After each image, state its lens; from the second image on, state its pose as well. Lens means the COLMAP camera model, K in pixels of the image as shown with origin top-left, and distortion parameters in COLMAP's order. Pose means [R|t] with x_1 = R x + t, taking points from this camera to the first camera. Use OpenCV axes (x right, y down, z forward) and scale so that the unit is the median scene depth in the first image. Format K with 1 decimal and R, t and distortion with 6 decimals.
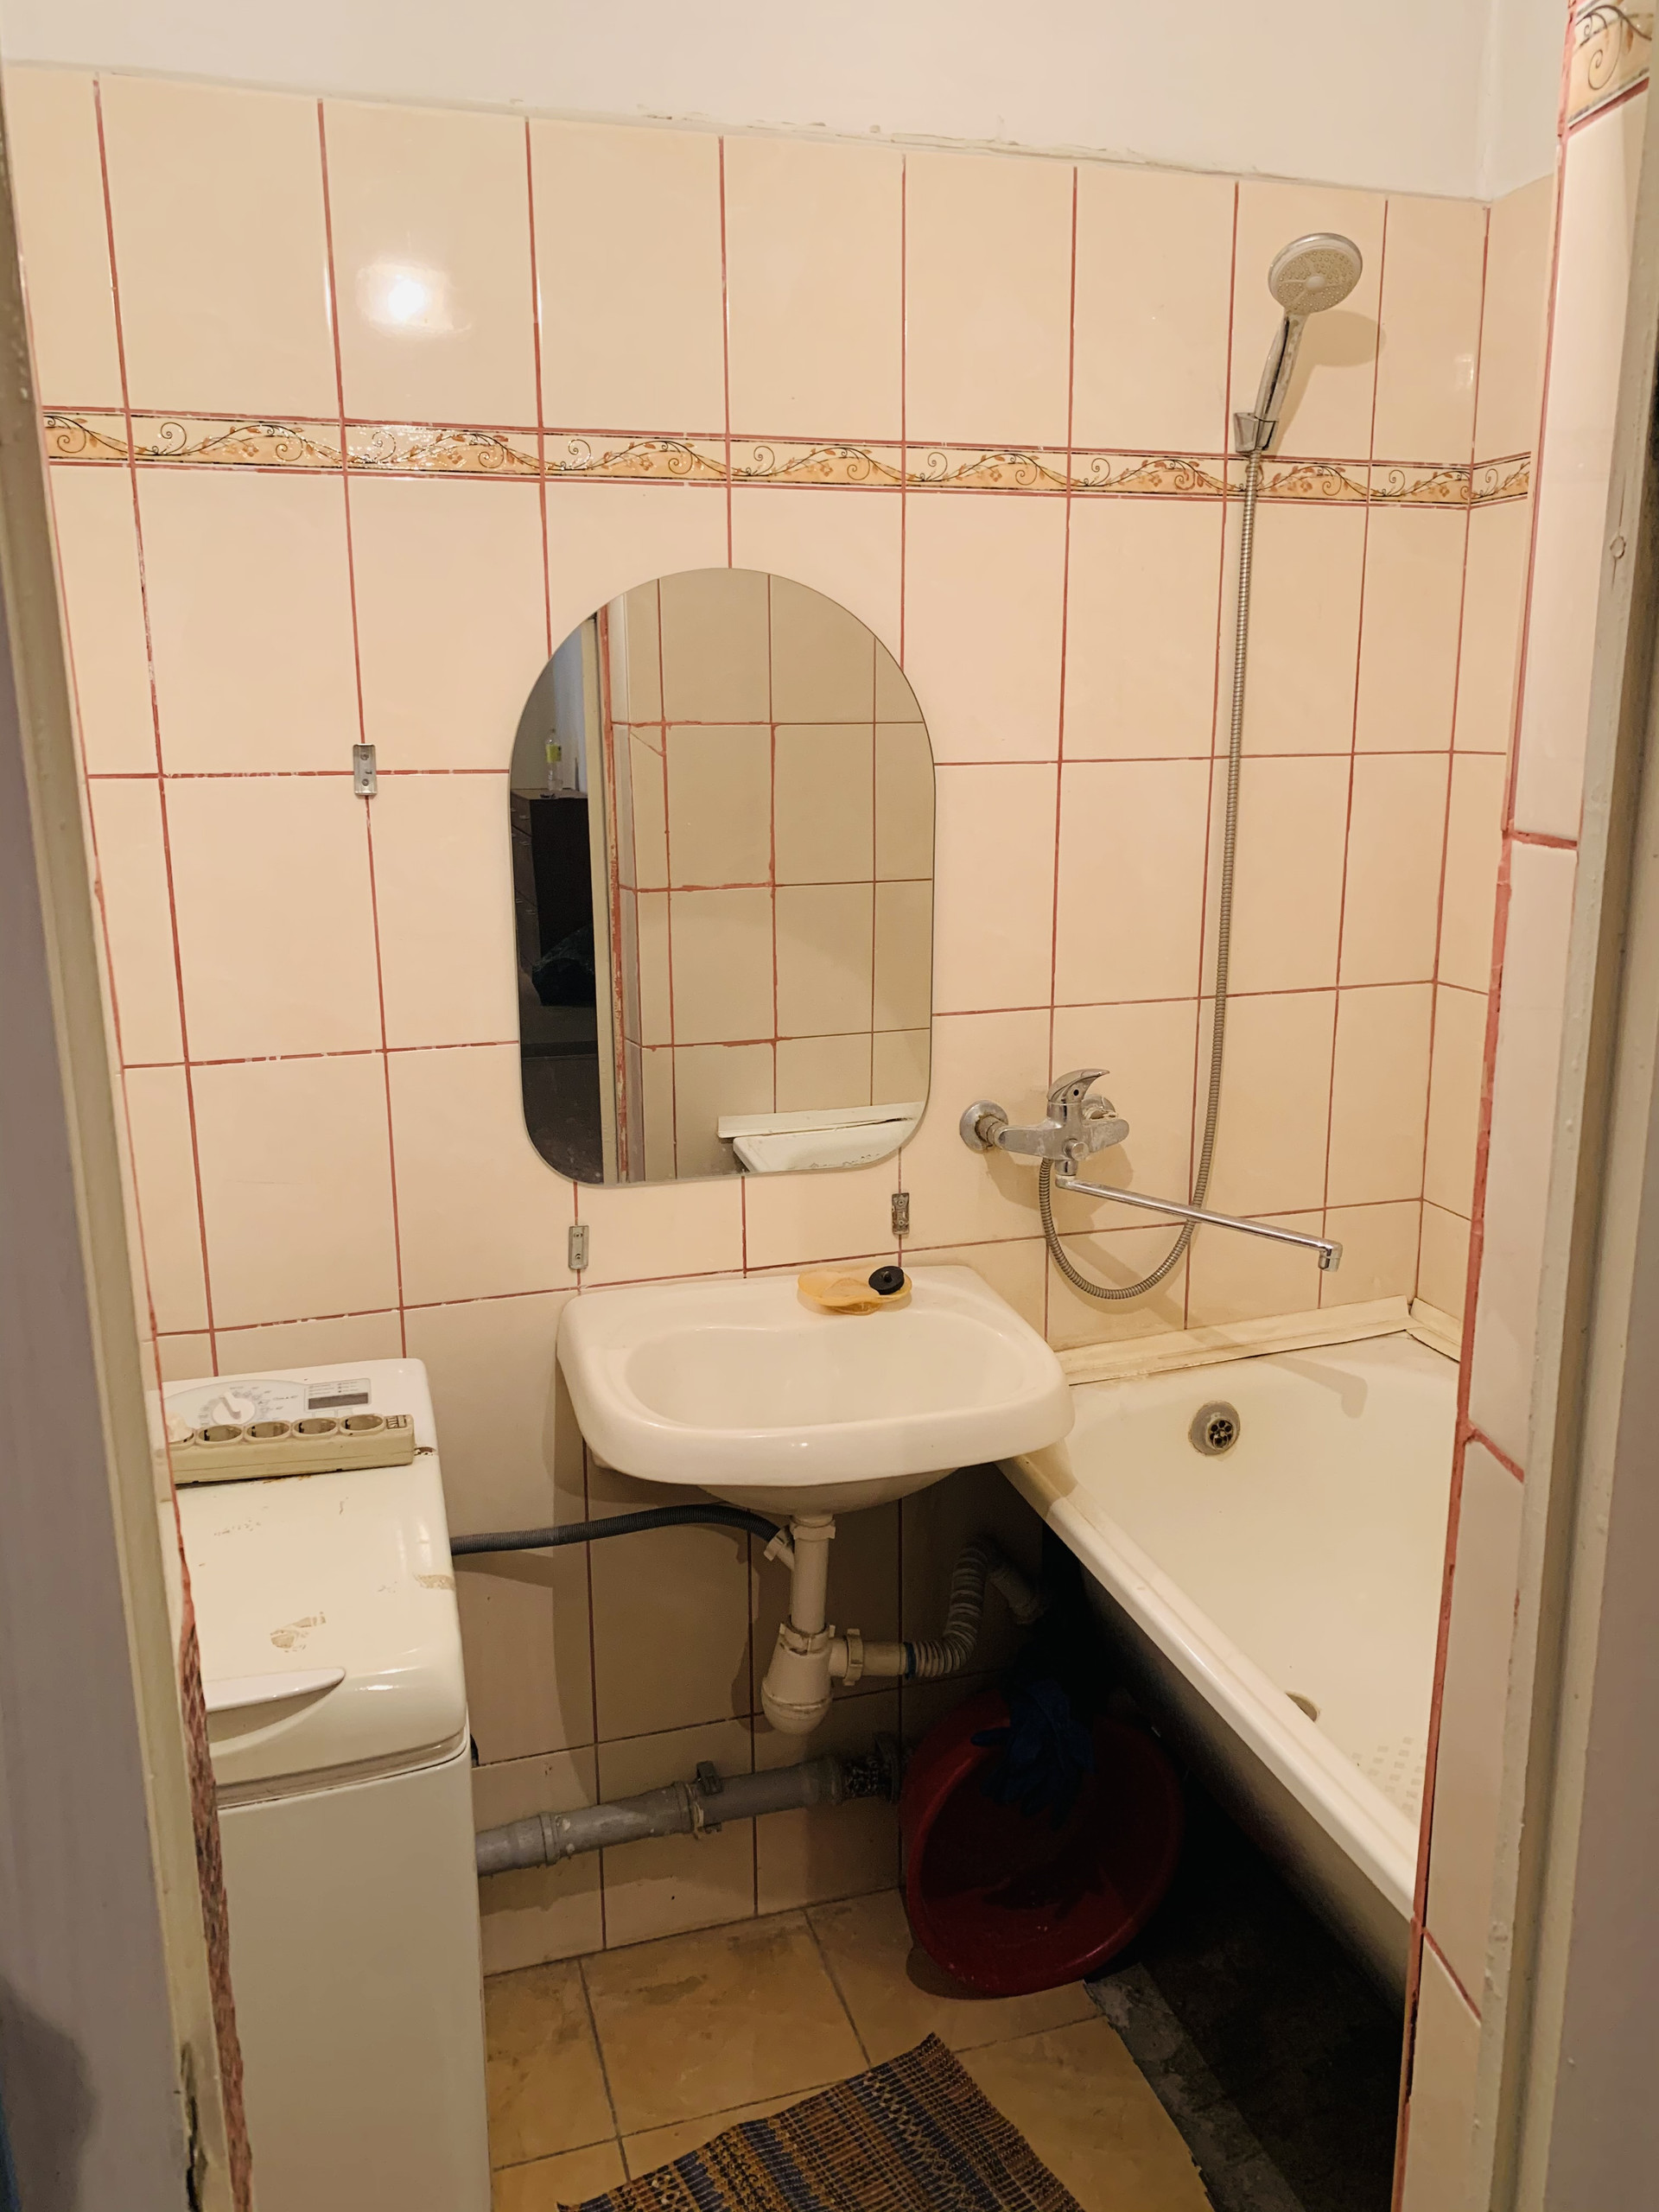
lens RADIAL K [[1751.4, 0, 913.3], [0, 1751.4, 1110.5], [0, 0, 1]] dist [0.165804, -0.259394]
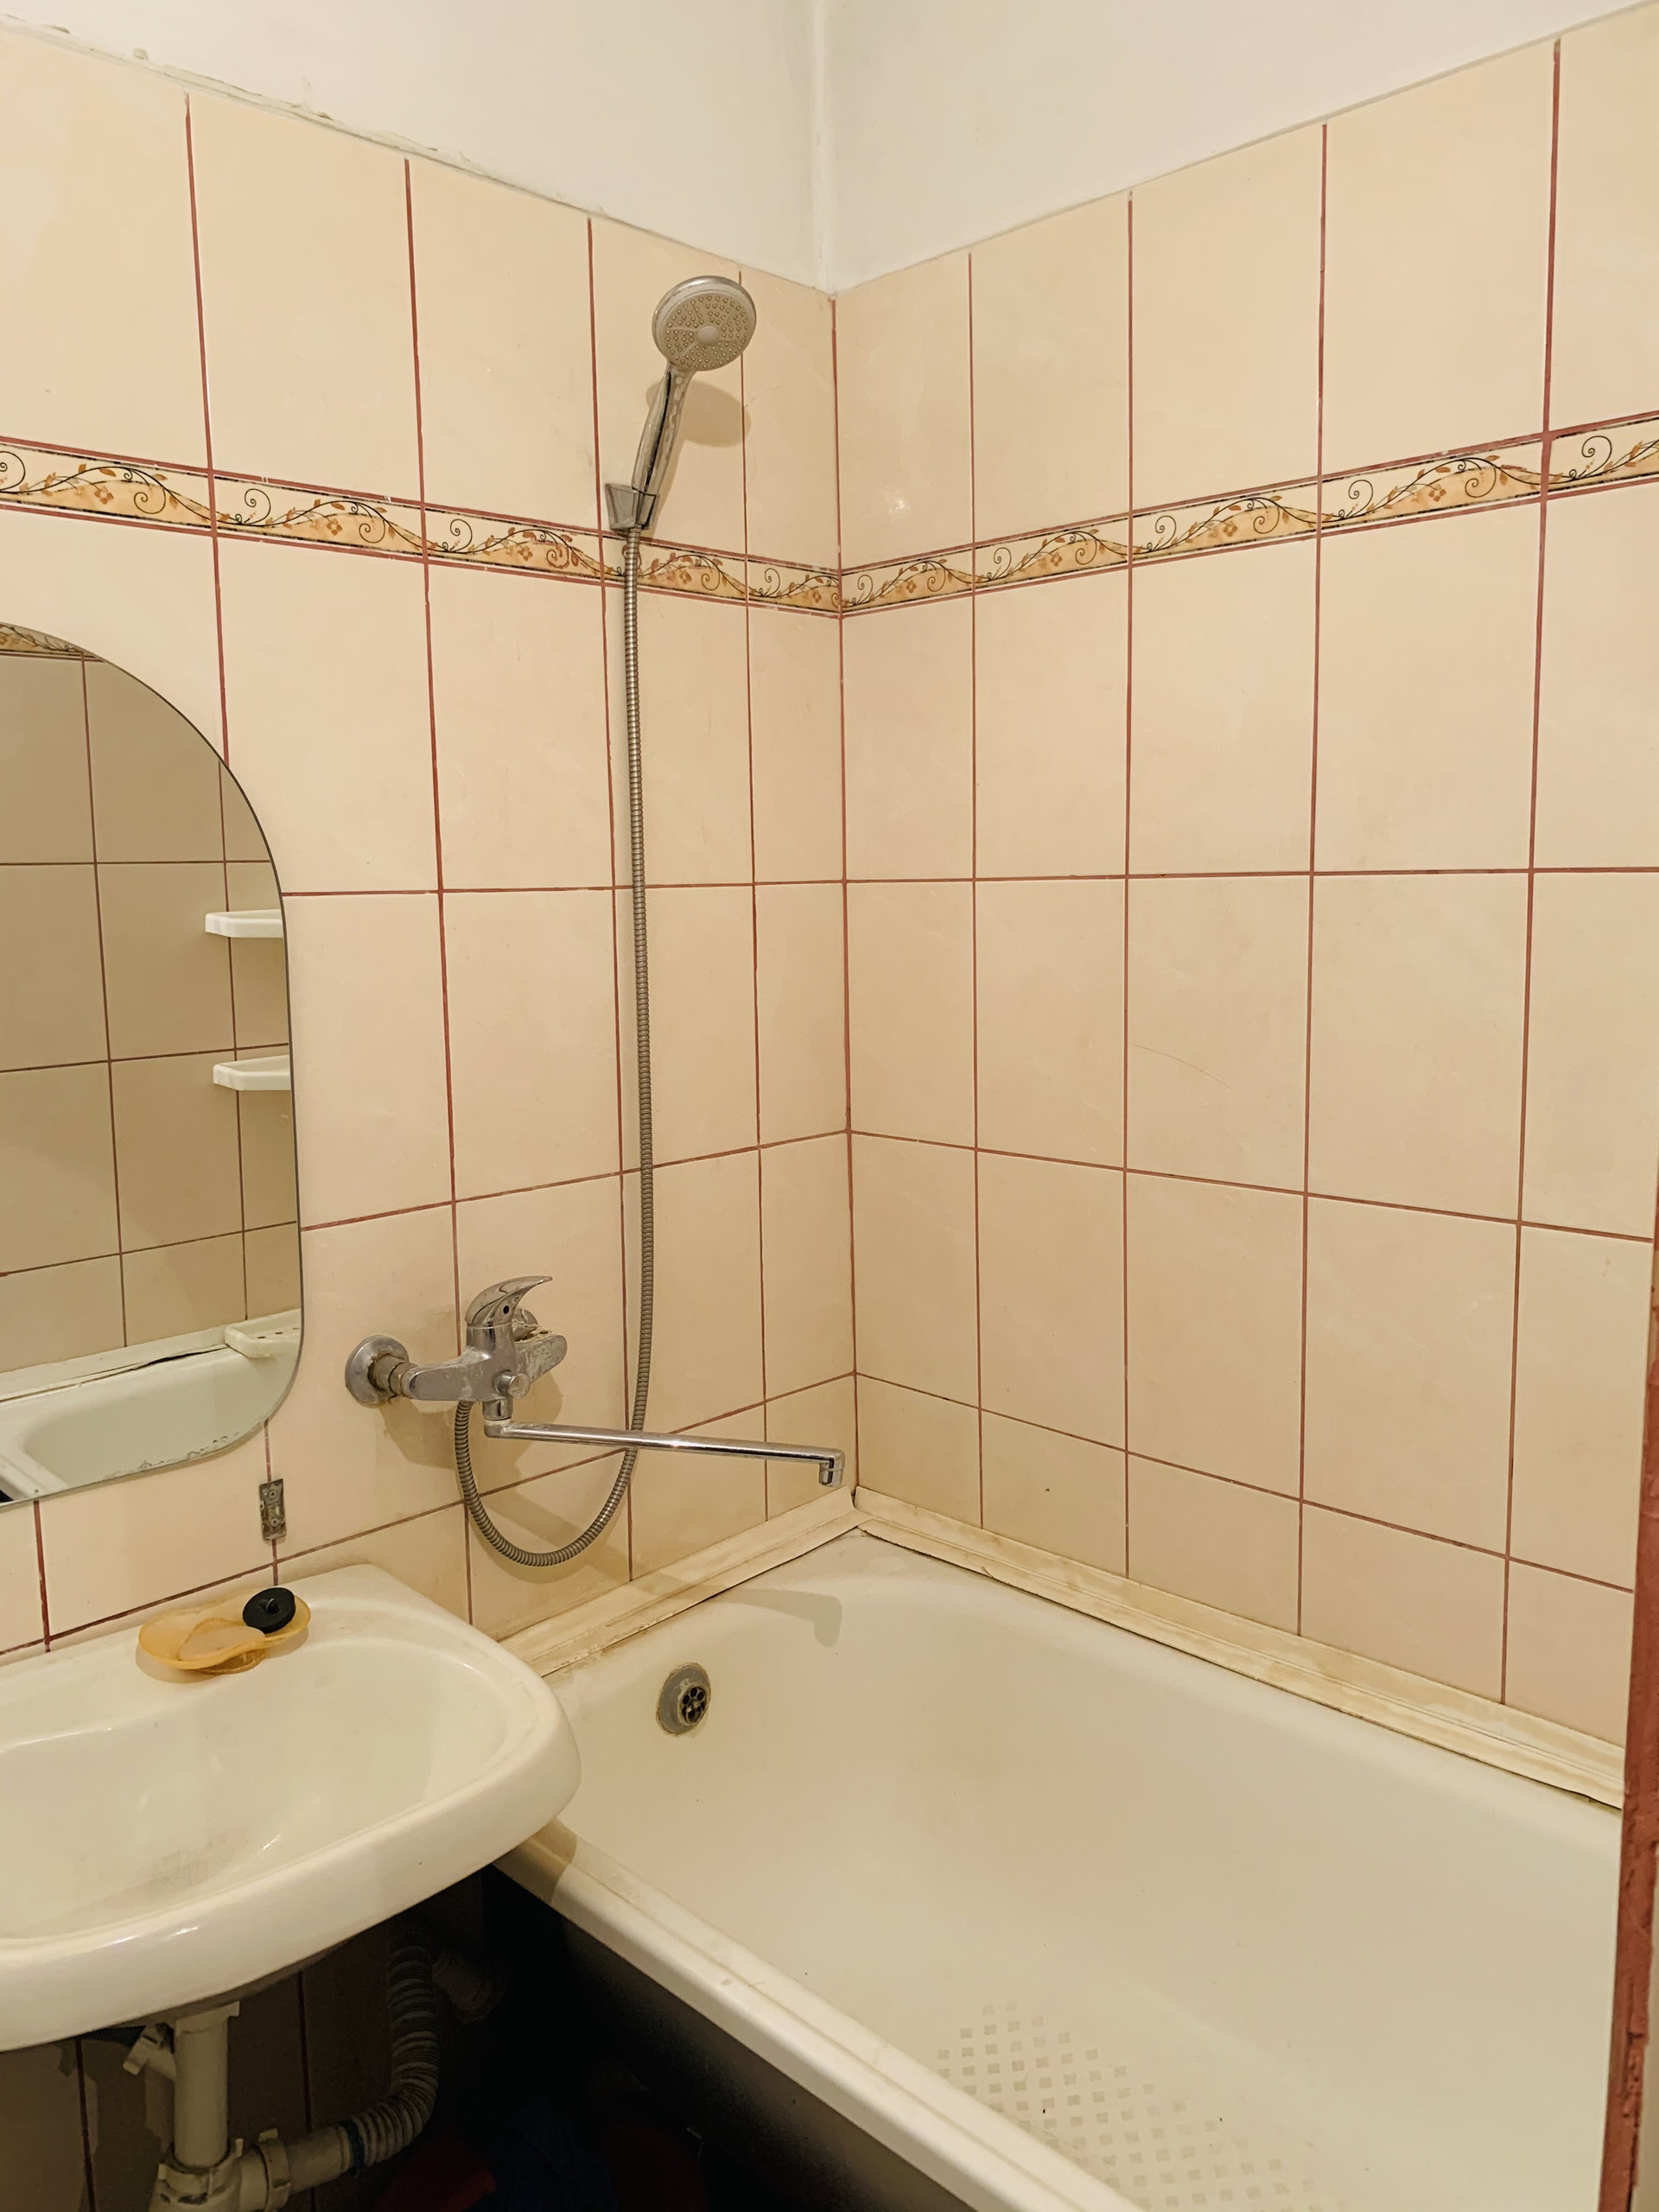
lens RADIAL K [[1694.7, 0, 829.5], [0, 1694.7, 1106.0], [0, 0, 1]] dist [0.030472, -0.014830]
pose [[0.896188, -0.078546, 0.436667, -0.096783], [0.119362, 0.990602, -0.066784, -0.032129], [-0.427318, 0.111973, 0.897141, 0.260106]]
